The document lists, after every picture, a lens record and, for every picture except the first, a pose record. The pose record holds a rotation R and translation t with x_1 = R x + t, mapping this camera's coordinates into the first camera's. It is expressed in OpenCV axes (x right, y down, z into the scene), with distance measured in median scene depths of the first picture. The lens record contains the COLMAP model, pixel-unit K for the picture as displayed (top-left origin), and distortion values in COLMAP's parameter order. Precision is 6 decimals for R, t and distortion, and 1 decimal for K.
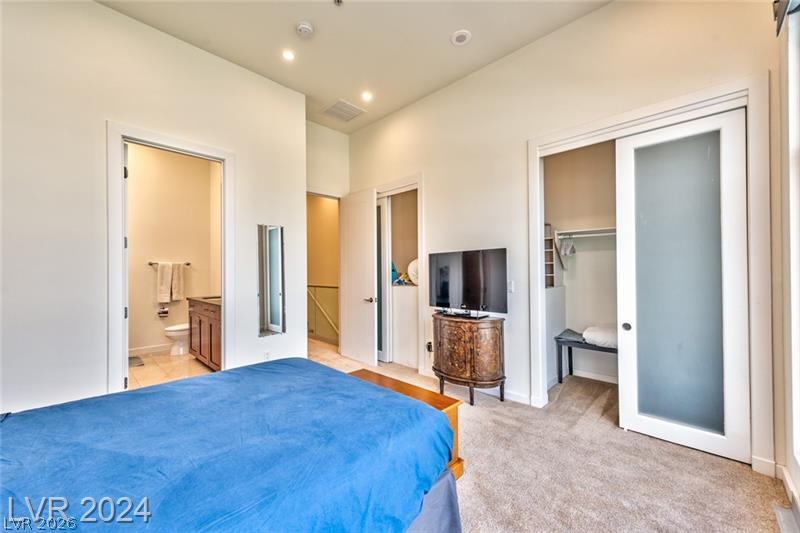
lens RADIAL K [[313.0, 0, 391.9], [0, 313.0, 270.1], [0, 0, 1]] dist [0.009380, -0.000930]
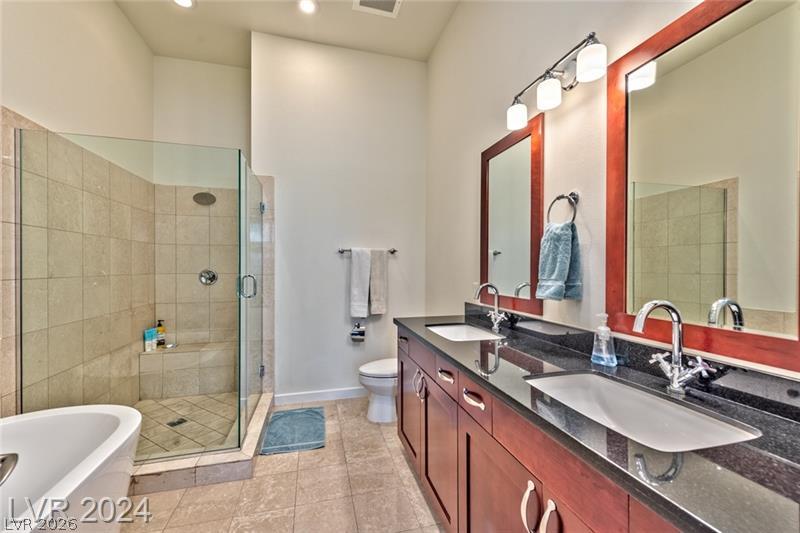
lens RADIAL K [[313.0, 0, 399.4], [0, 313.0, 264.7], [0, 0, 1]] dist [0.009380, -0.000930]
pose [[0.863098, 0.011256, -0.504910, -0.365288], [-0.005342, 0.999899, 0.013160, -0.002204], [0.505007, -0.008661, 0.863072, 0.533461]]
